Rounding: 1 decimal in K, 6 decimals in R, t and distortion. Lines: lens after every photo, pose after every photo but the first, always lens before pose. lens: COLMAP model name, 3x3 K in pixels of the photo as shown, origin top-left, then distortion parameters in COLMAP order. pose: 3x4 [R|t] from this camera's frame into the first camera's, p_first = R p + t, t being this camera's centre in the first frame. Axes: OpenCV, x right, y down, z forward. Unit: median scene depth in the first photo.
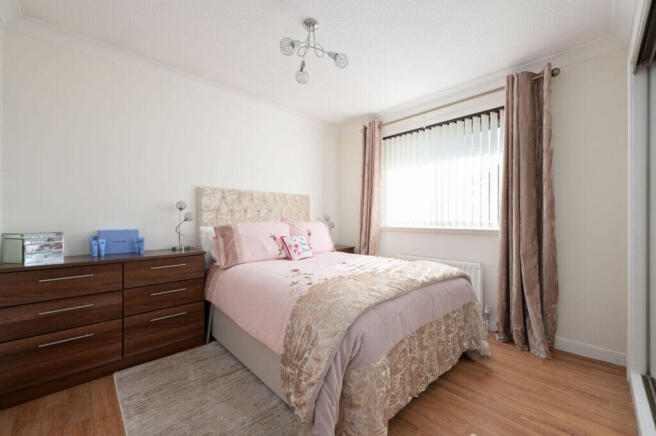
lens RADIAL K [[262.1, 0, 331.0], [0, 262.1, 221.7], [0, 0, 1]] dist [-0.002580, 0.000583]
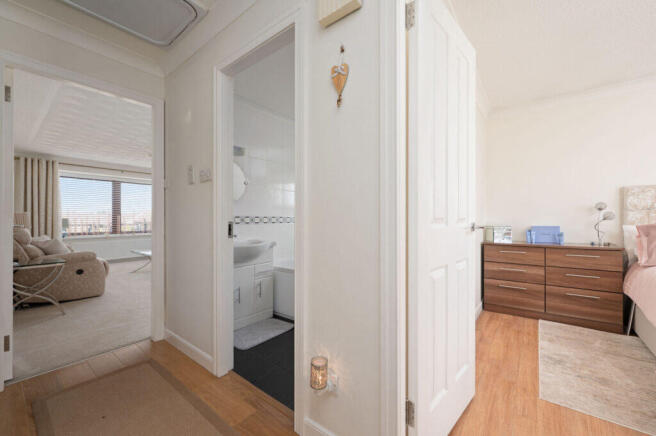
lens RADIAL K [[262.1, 0, 326.4], [0, 262.1, 216.2], [0, 0, 1]] dist [-0.002580, 0.000583]
pose [[0.126452, -0.010906, -0.991913, 0.445378], [-0.002651, 0.999932, -0.011332, -0.002551], [0.991969, 0.004063, 0.126415, -0.356744]]
